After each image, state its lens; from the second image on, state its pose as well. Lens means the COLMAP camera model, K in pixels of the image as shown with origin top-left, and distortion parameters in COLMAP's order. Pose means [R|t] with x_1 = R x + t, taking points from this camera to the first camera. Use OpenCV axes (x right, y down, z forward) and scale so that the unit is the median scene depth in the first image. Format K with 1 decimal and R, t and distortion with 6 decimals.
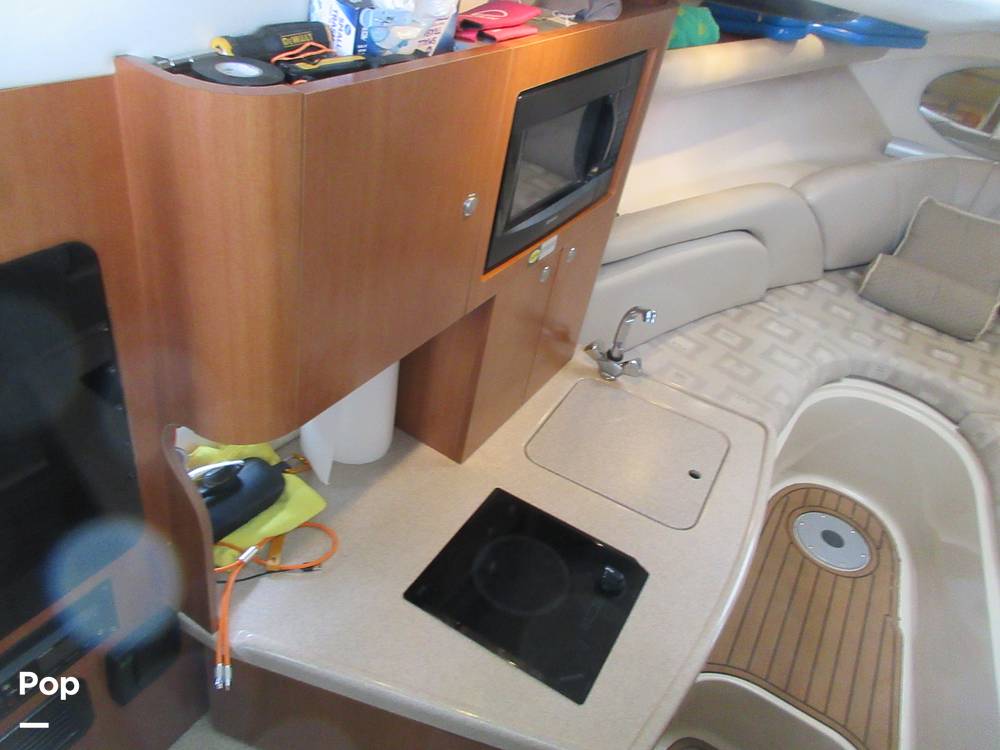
lens RADIAL K [[740.0, 0, 500.0], [0, 740.0, 375.0], [0, 0, 1]] dist [0.011252, 0.005163]
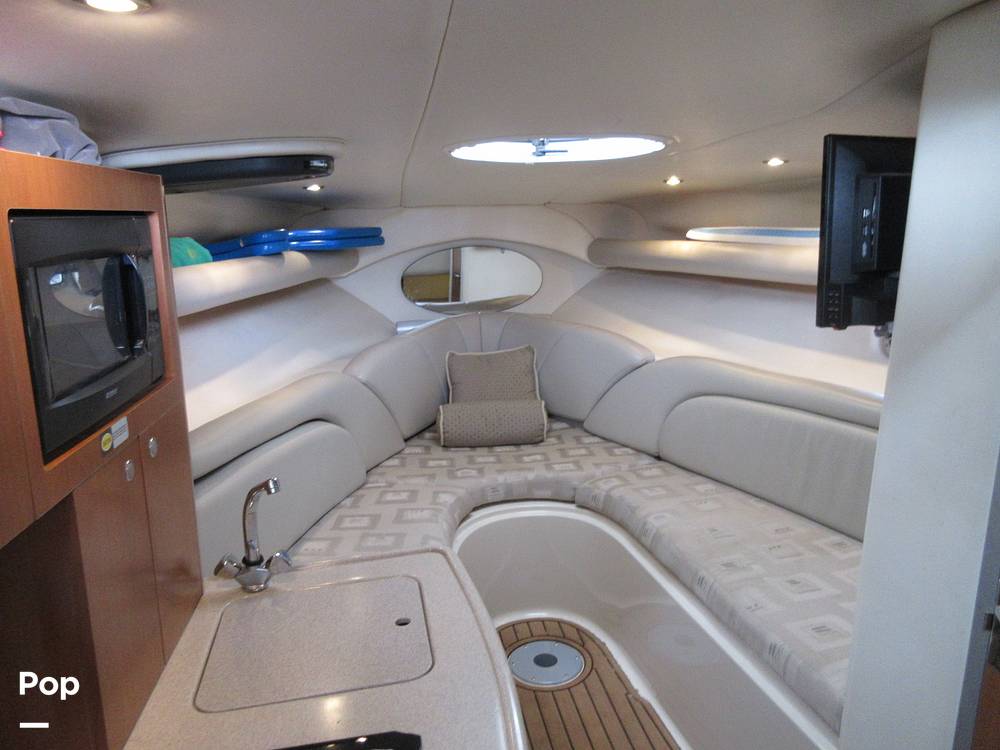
lens RADIAL K [[747.2, 0, 500.0], [0, 747.2, 375.0], [0, 0, 1]] dist [-0.000548, -0.000005]
pose [[0.759541, -0.315086, 0.569050, -0.033855], [0.502961, 0.839245, -0.206634, 0.079854], [-0.412465, 0.443157, 0.795918, 0.084458]]
